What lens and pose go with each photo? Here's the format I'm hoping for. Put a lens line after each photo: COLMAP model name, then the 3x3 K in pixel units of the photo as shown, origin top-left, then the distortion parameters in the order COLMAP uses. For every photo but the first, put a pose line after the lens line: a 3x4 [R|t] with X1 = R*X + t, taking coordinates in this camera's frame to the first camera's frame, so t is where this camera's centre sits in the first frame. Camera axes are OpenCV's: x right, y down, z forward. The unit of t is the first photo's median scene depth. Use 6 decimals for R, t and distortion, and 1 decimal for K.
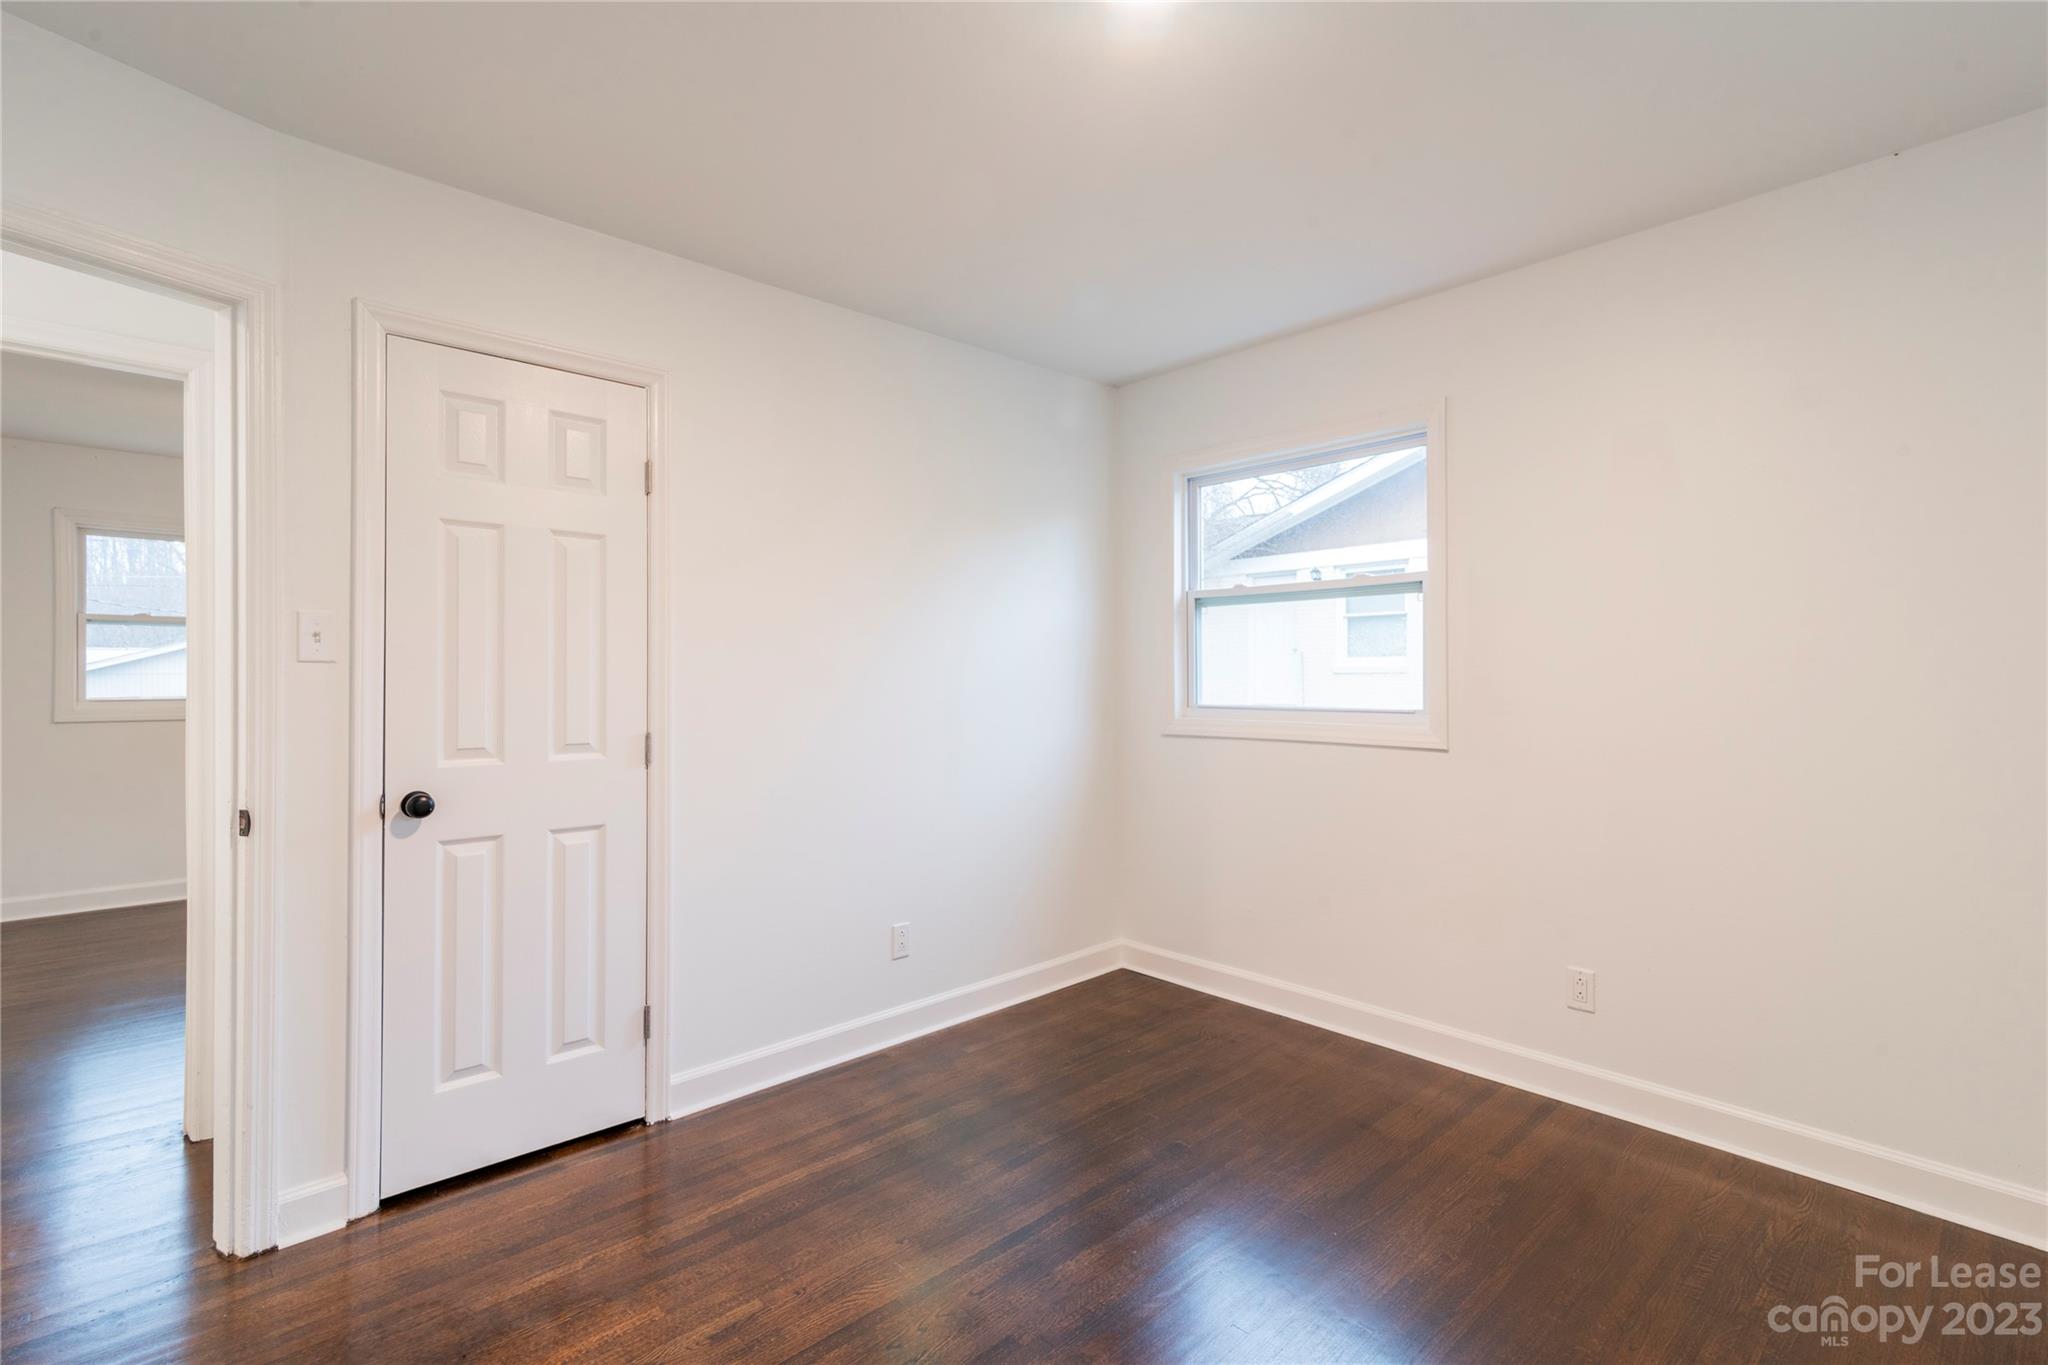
lens RADIAL K [[942.5, 0, 1012.6], [0, 942.5, 680.4], [0, 0, 1]] dist [0.017236, -0.002148]
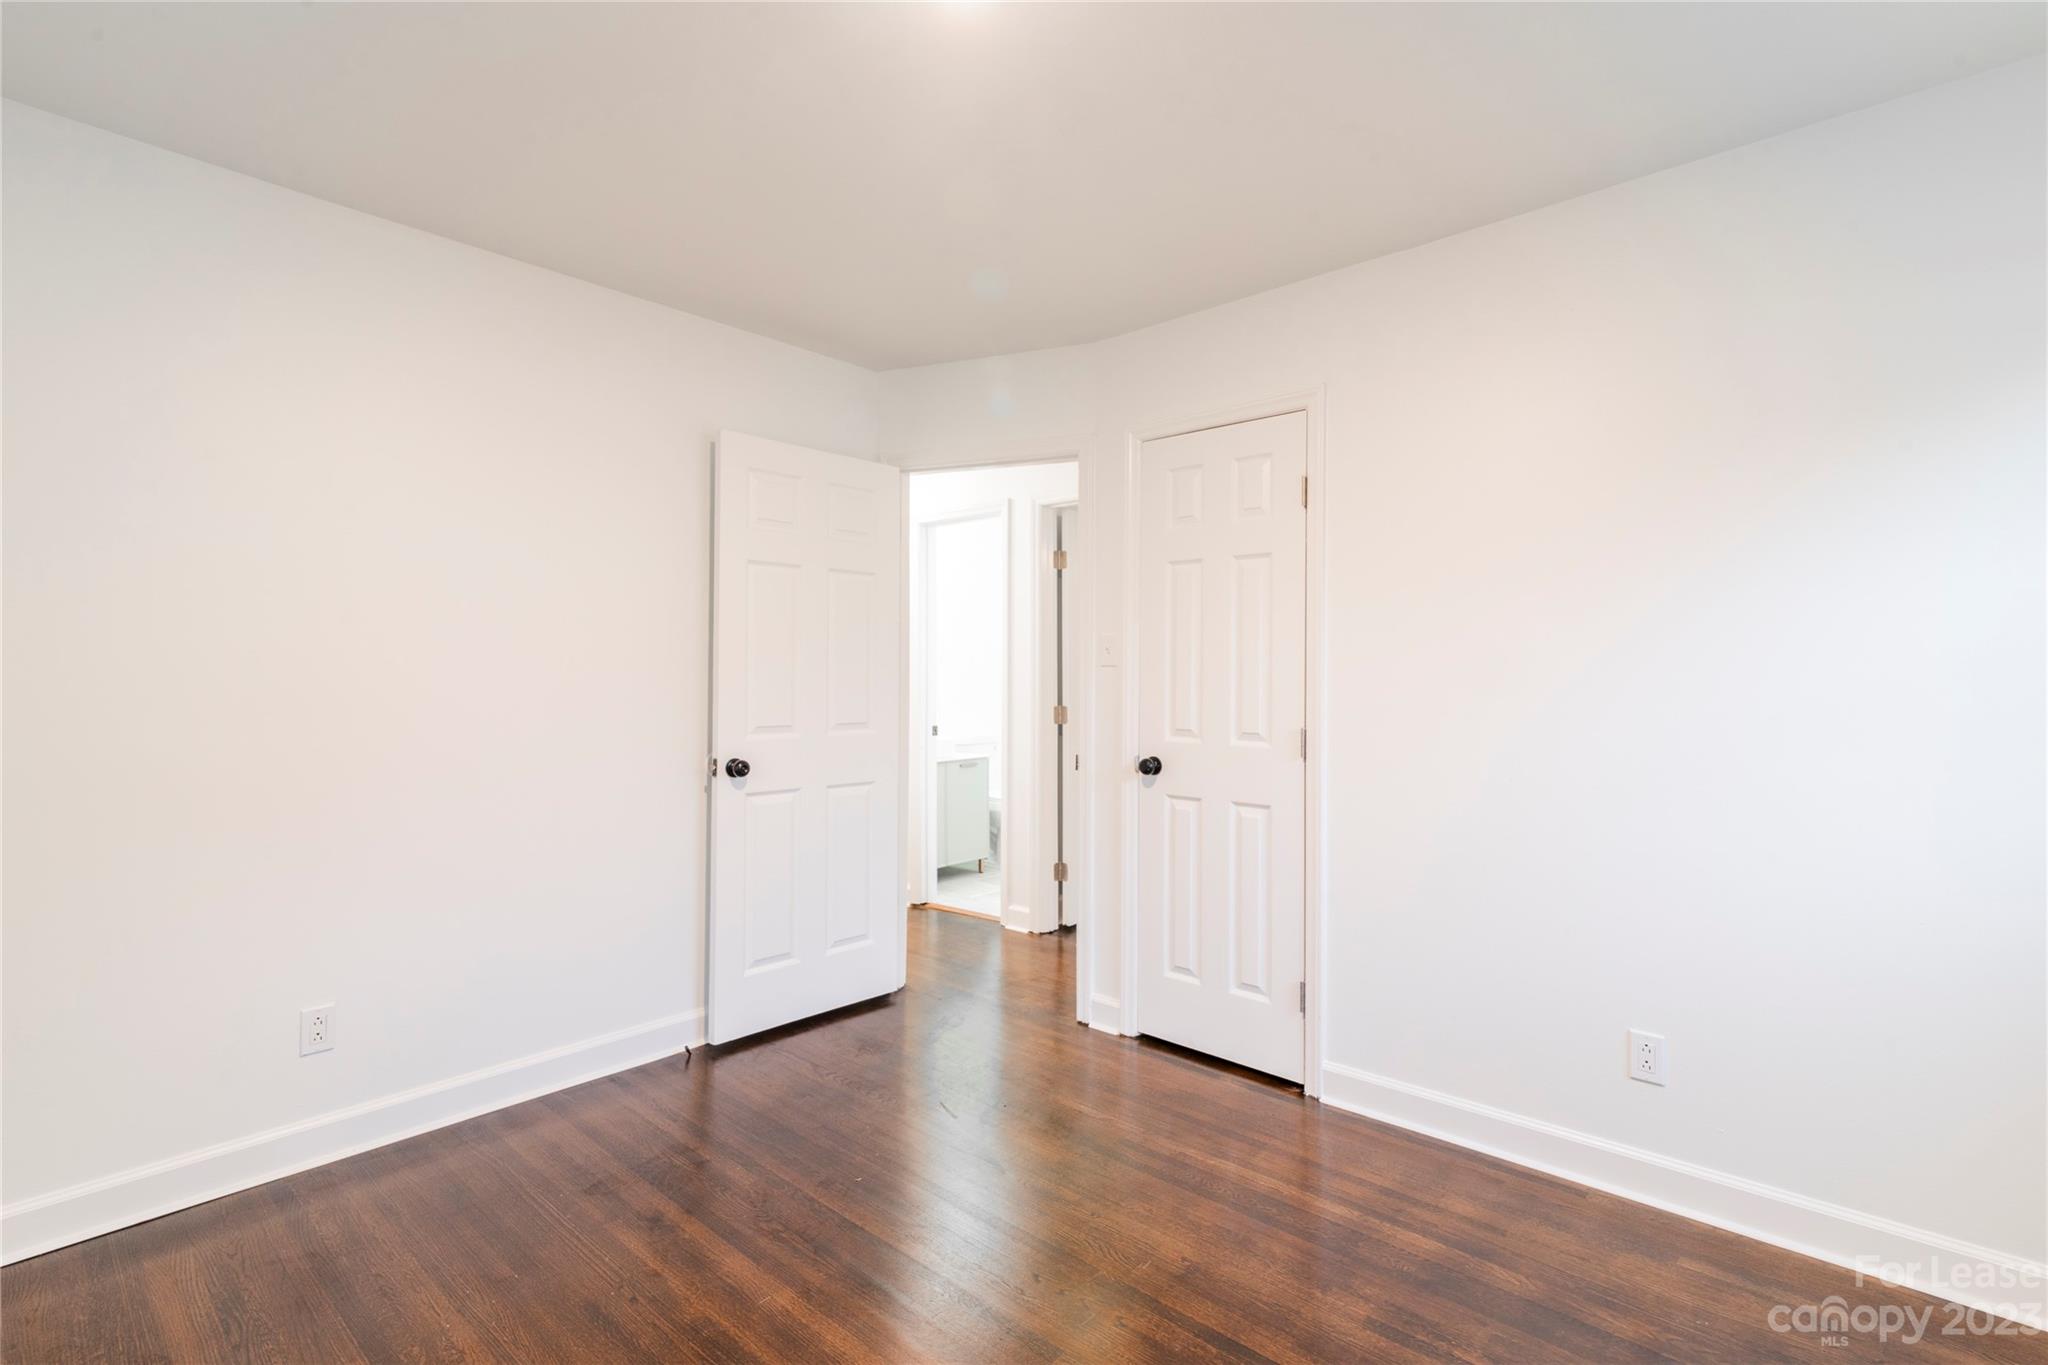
lens RADIAL K [[942.5, 0, 1030.4], [0, 942.5, 668.2], [0, 0, 1]] dist [0.017236, -0.002148]
pose [[0.094240, -0.005288, -0.995535, 0.684940], [-0.003515, 0.999978, -0.005645, -0.006523], [0.995543, 0.004031, 0.094220, 0.612559]]
